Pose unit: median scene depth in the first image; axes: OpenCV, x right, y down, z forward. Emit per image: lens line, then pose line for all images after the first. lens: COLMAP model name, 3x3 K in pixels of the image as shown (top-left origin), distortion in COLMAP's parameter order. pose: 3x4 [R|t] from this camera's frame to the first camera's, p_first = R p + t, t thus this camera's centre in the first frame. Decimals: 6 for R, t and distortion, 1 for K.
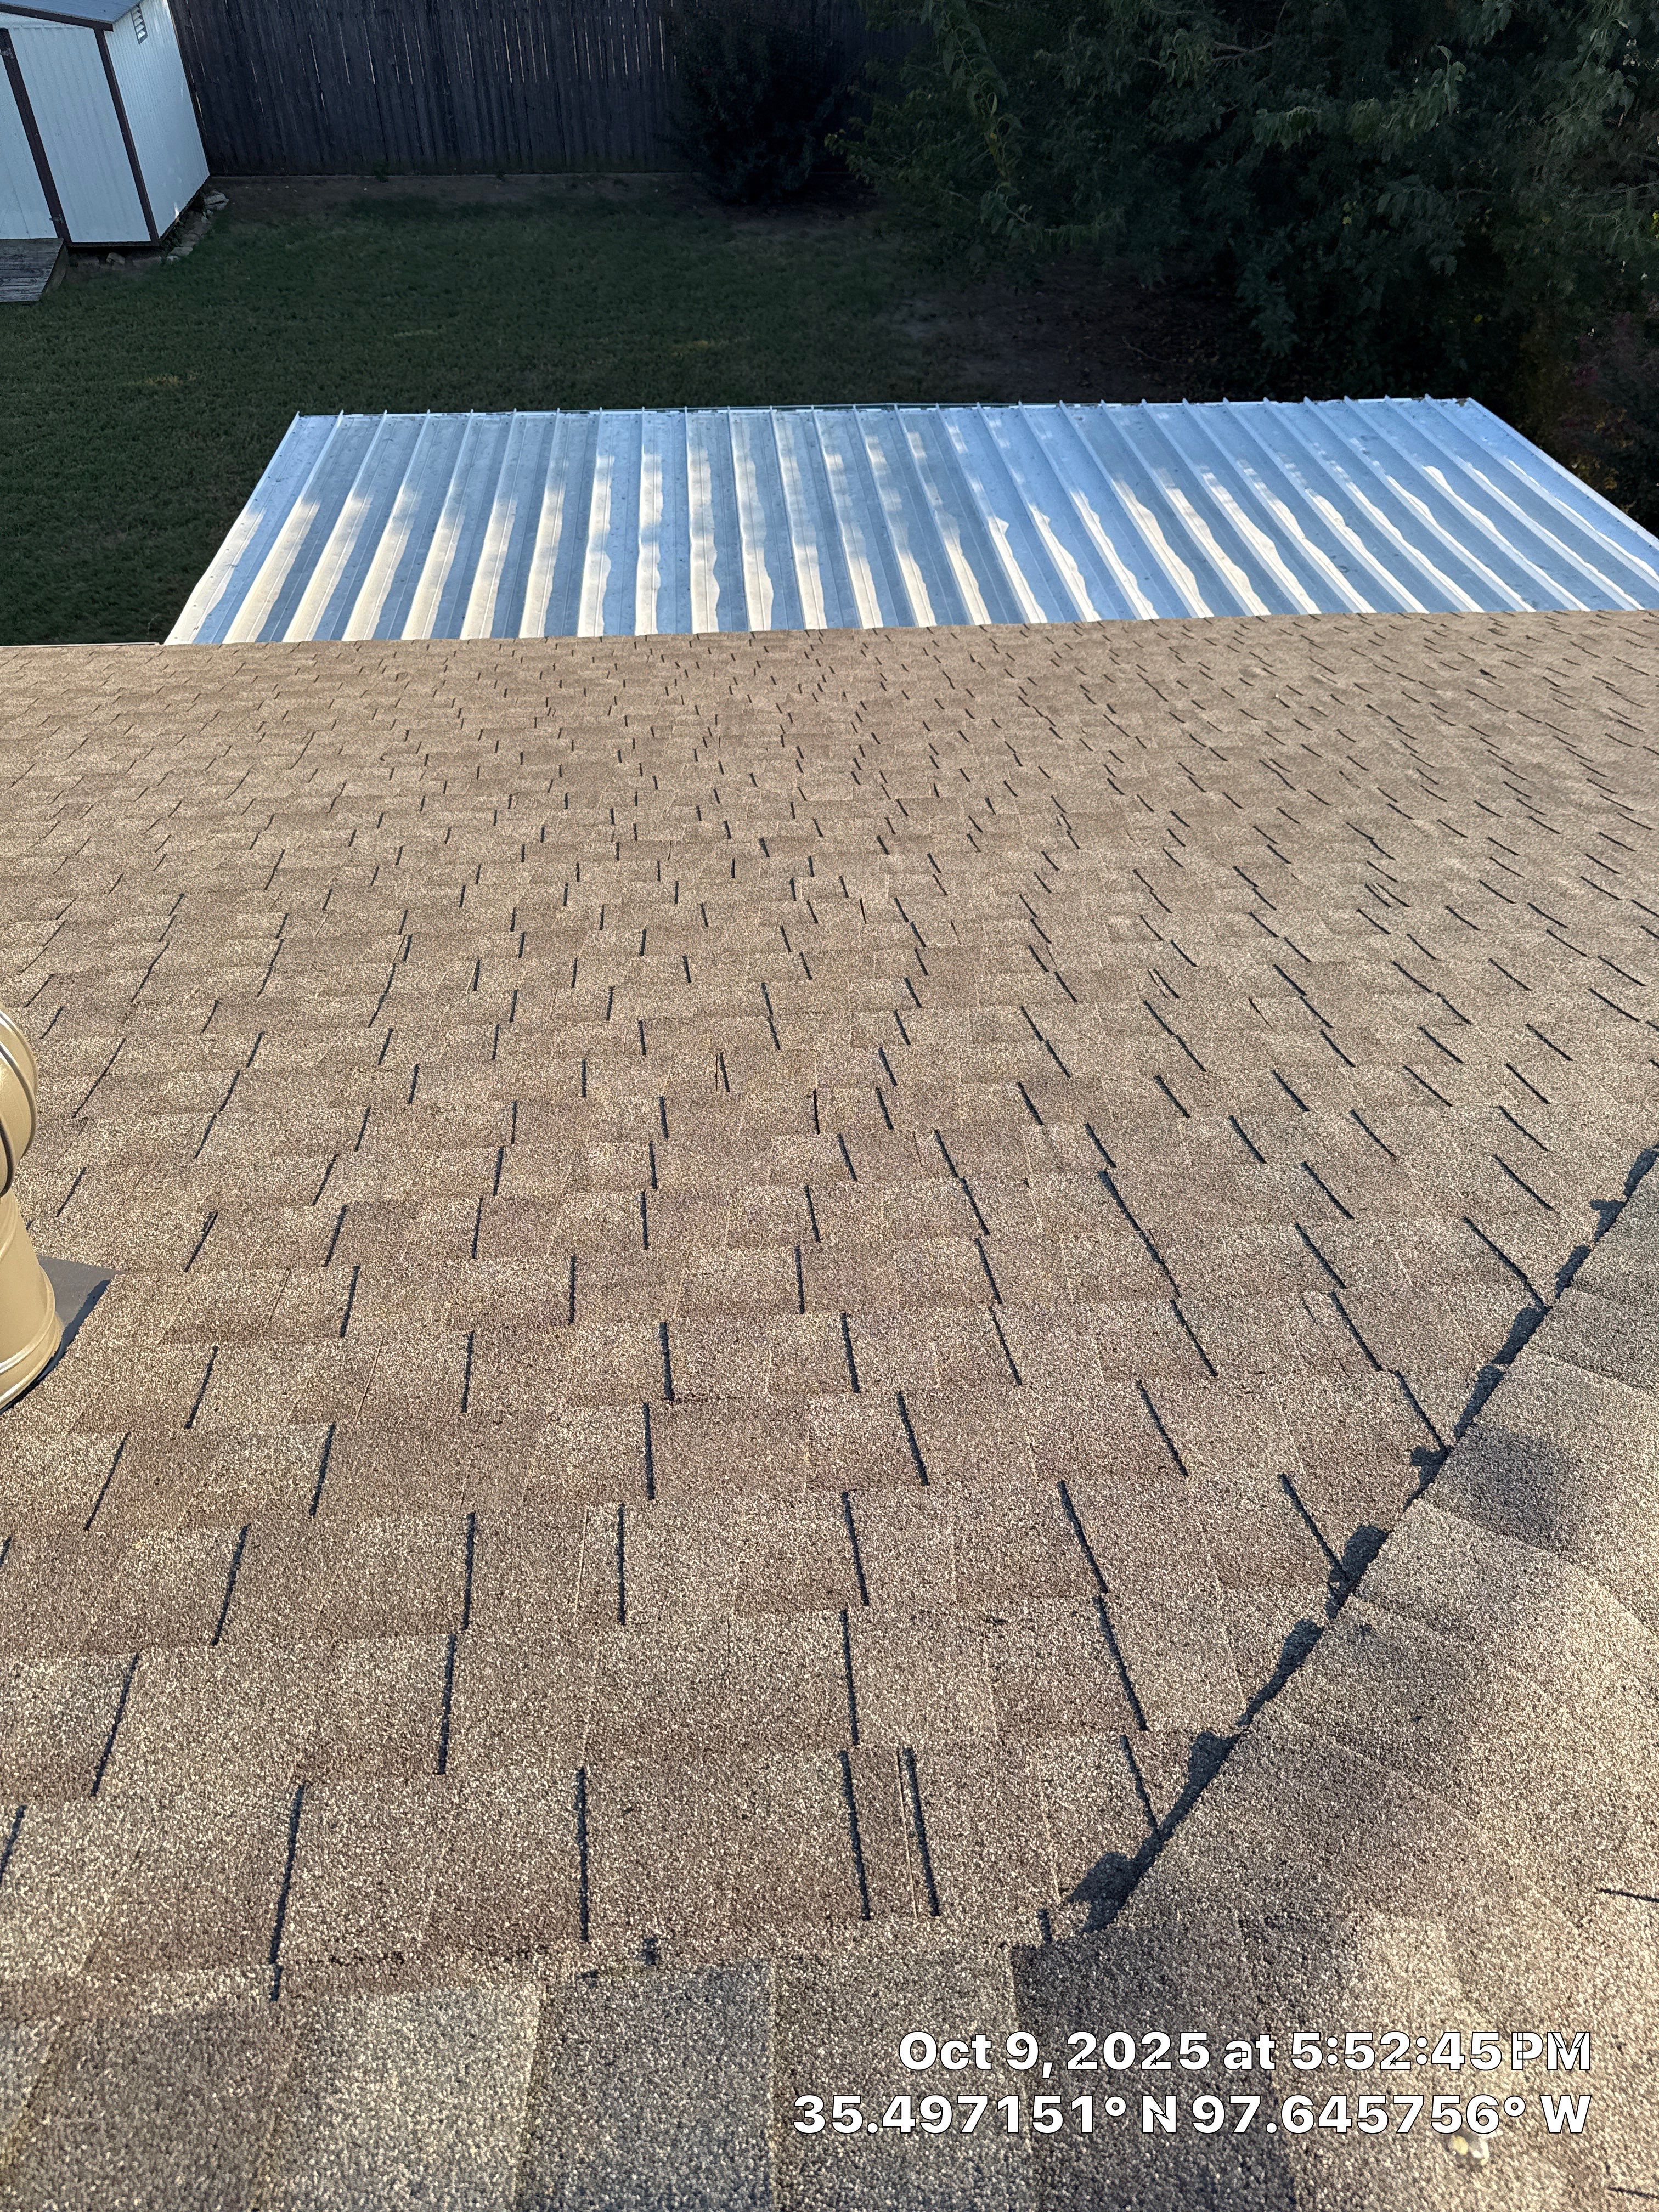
lens RADIAL K [[1550.1, 0, 844.9], [0, 1550.1, 1090.2], [0, 0, 1]] dist [0.026619, -0.028213]
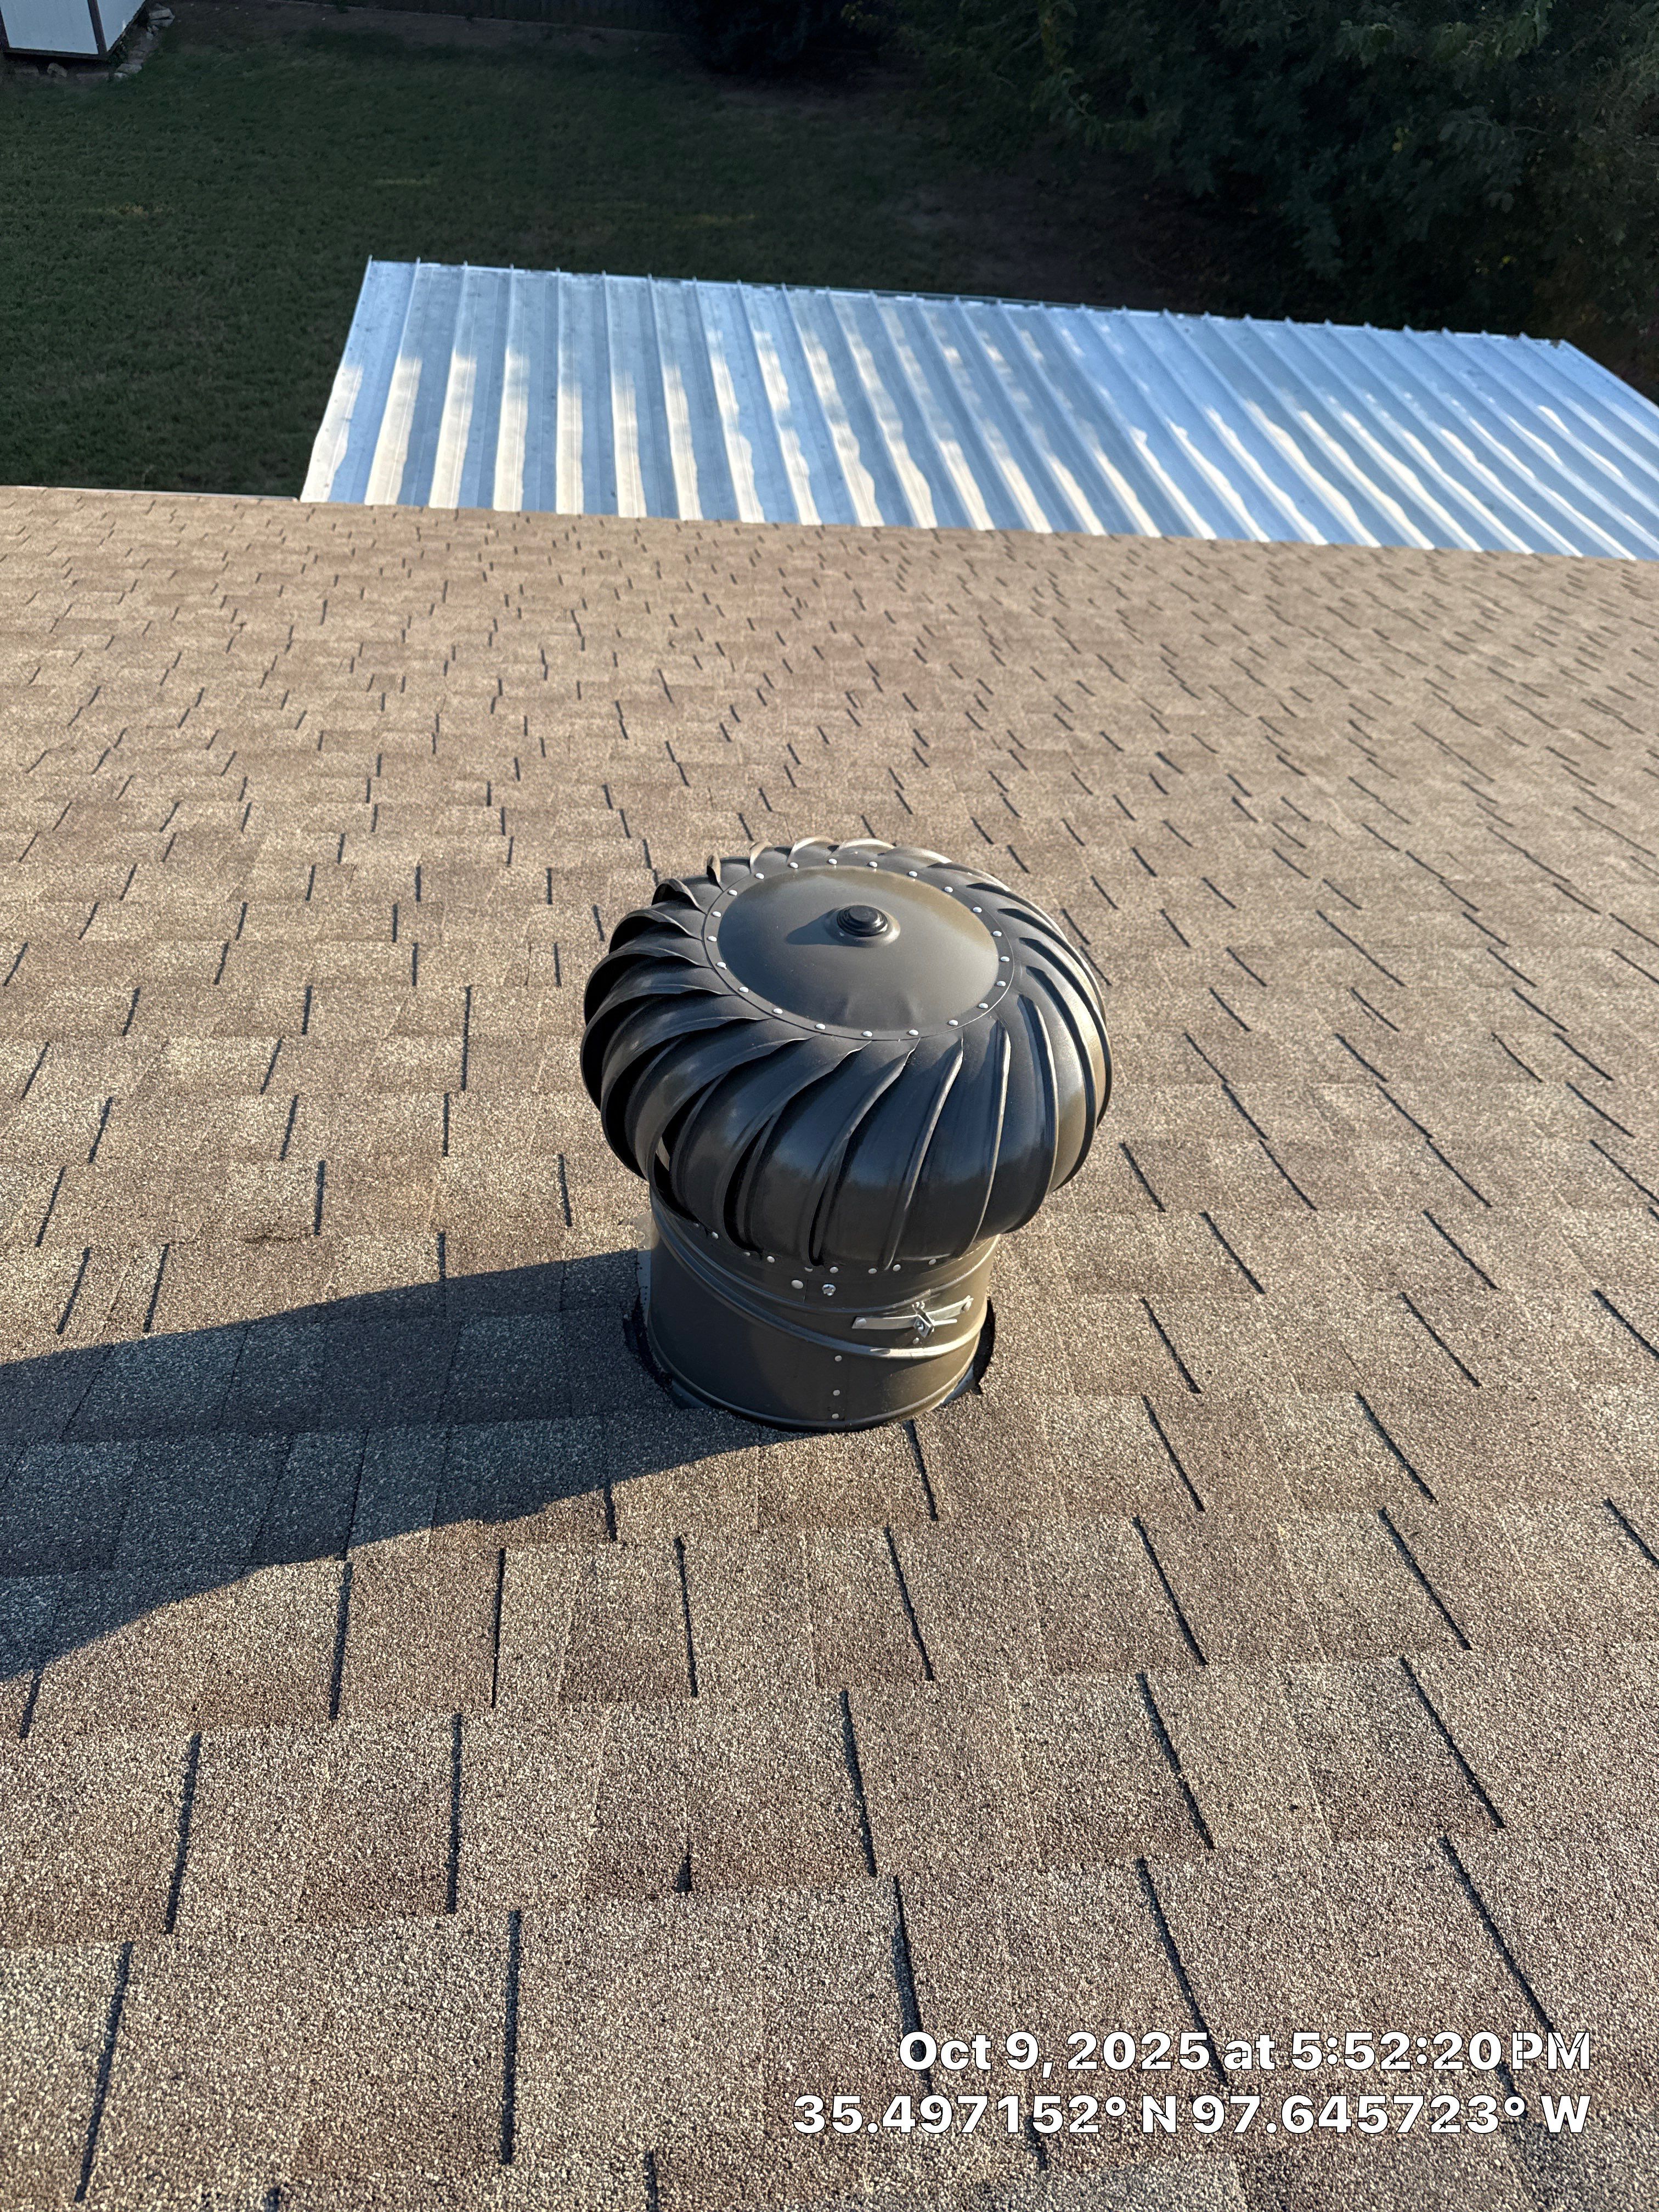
lens RADIAL K [[1550.1, 0, 828.6], [0, 1550.1, 1082.9], [0, 0, 1]] dist [0.026619, -0.028213]
pose [[0.995483, 0.037417, 0.087255, -0.094475], [-0.041802, 0.997925, 0.048977, 0.000195], [-0.085241, -0.052404, 0.994981, 0.016703]]
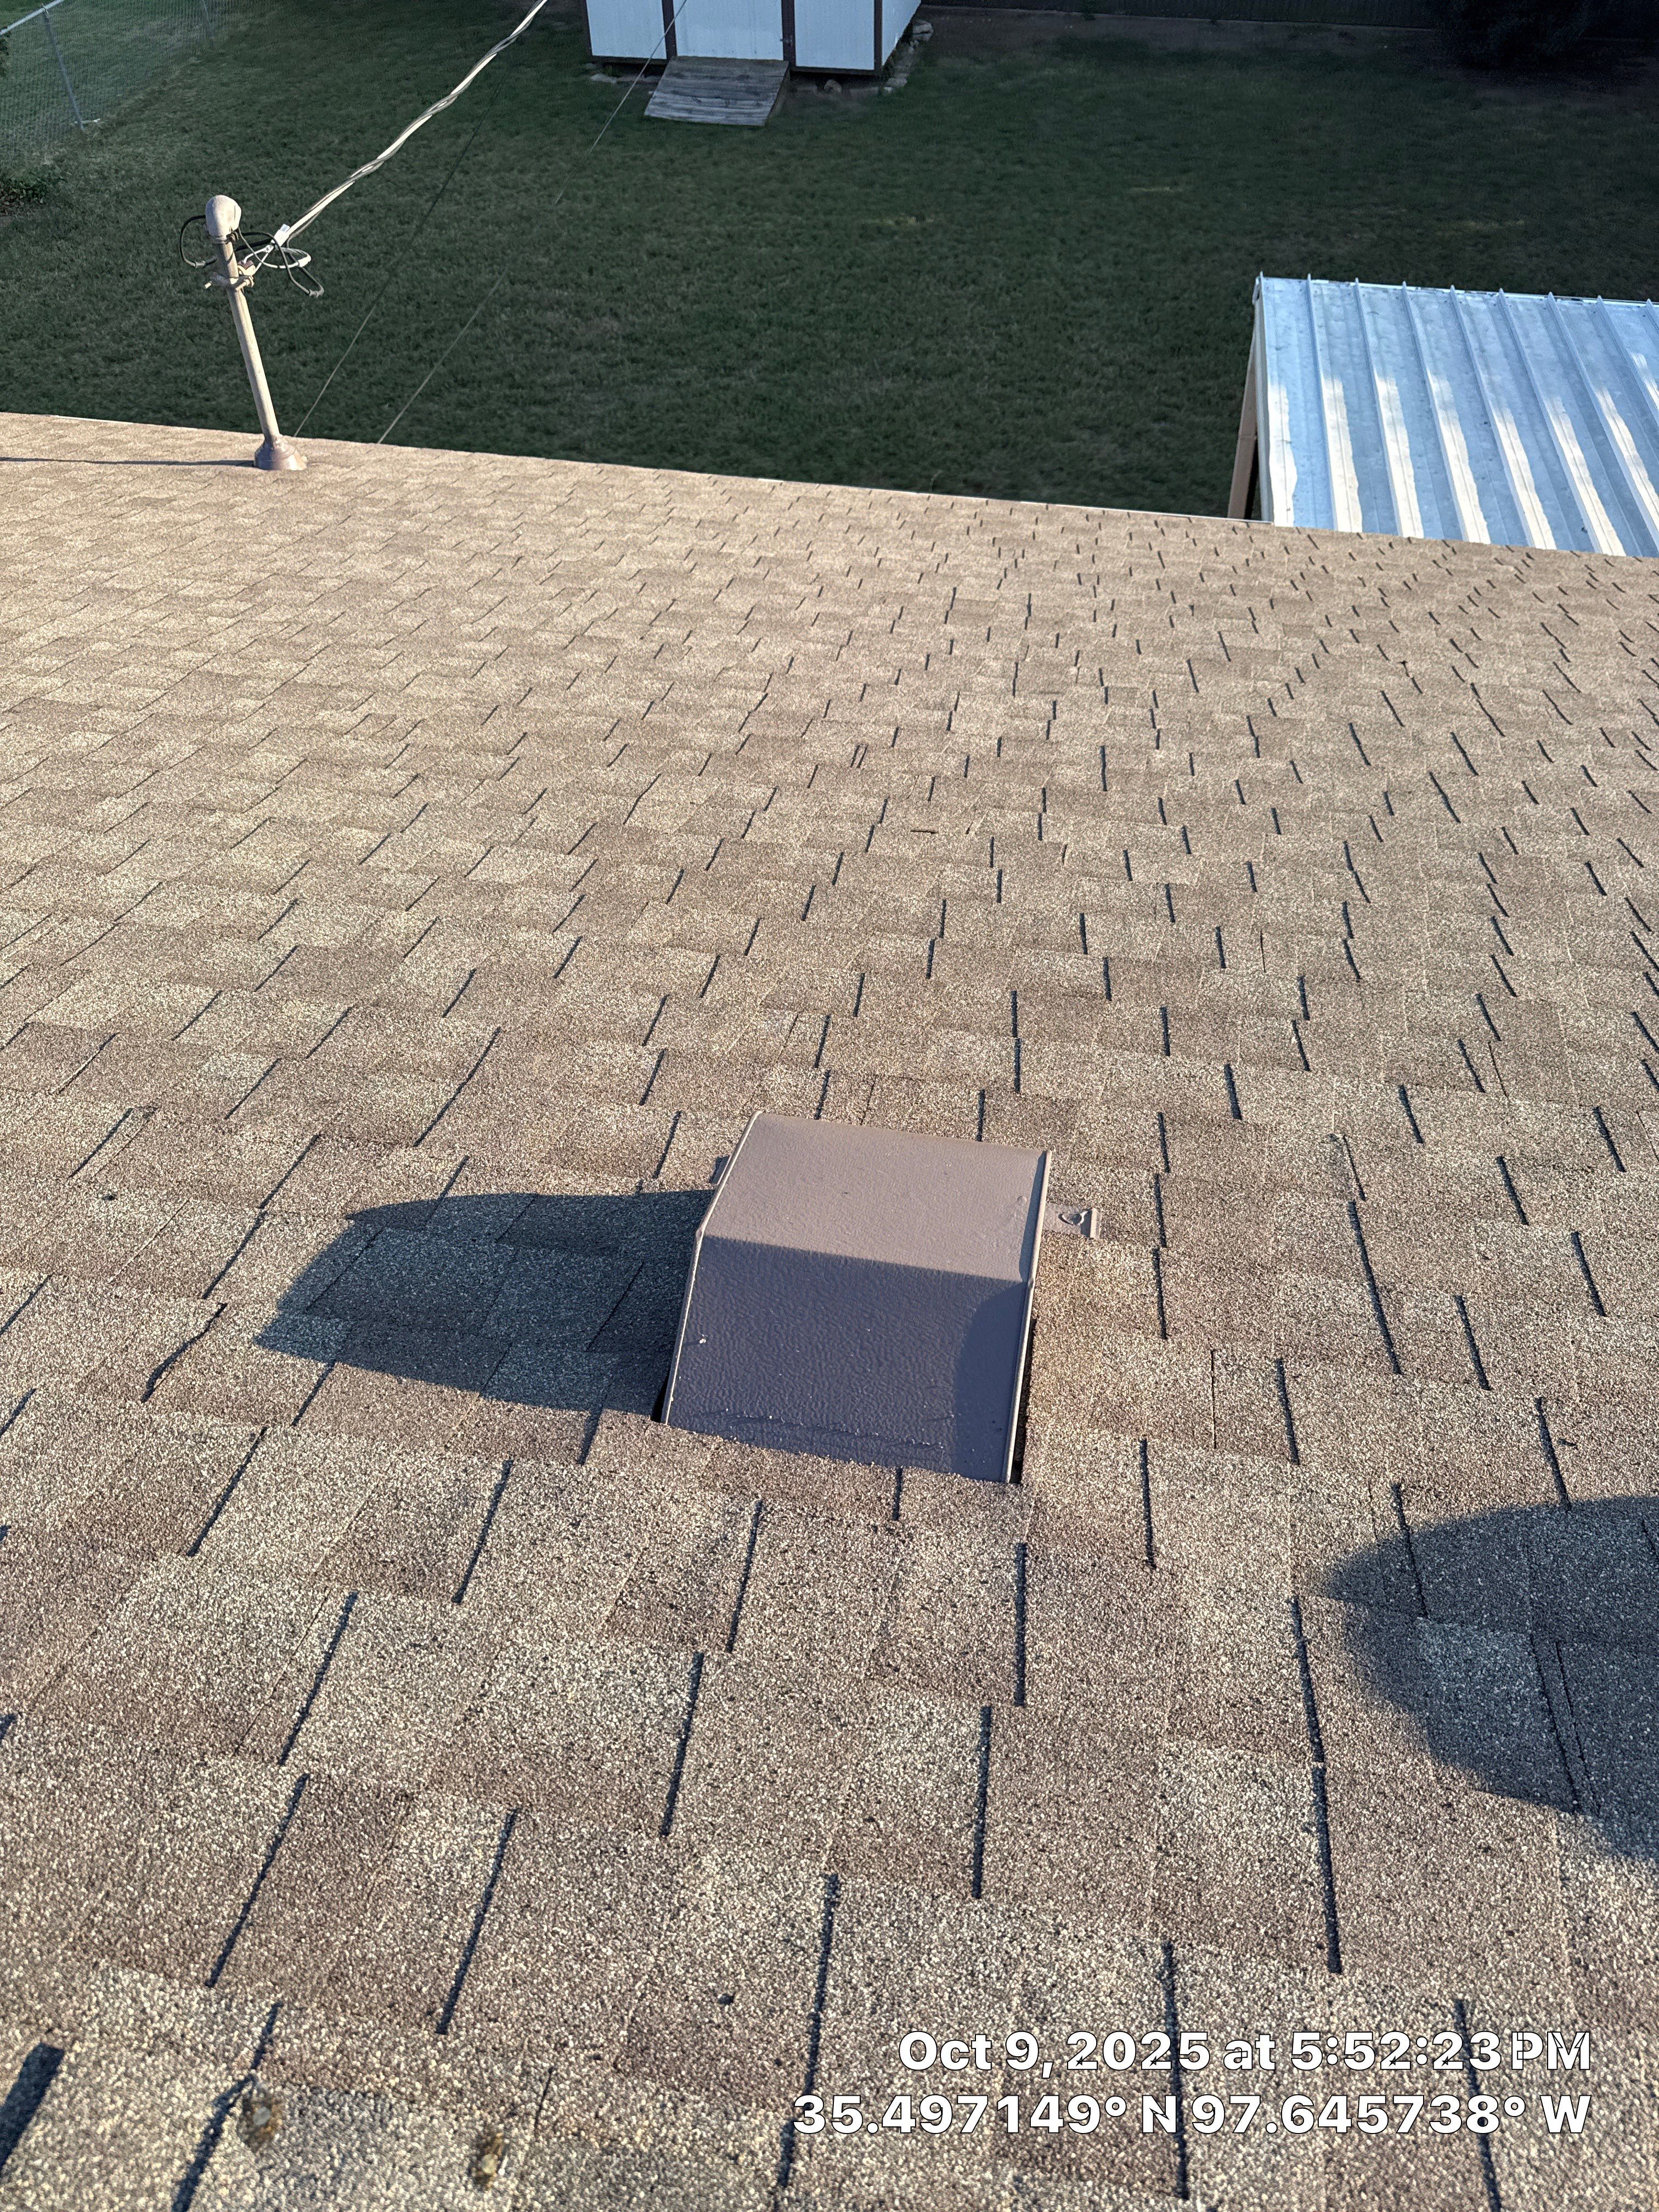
lens RADIAL K [[1550.1, 0, 834.6], [0, 1550.1, 1097.8], [0, 0, 1]] dist [0.026619, -0.028213]
pose [[0.966228, 0.182549, -0.181876, -0.227810], [-0.169067, 0.981740, 0.087192, 0.006386], [0.194472, -0.053498, 0.979448, 0.009128]]
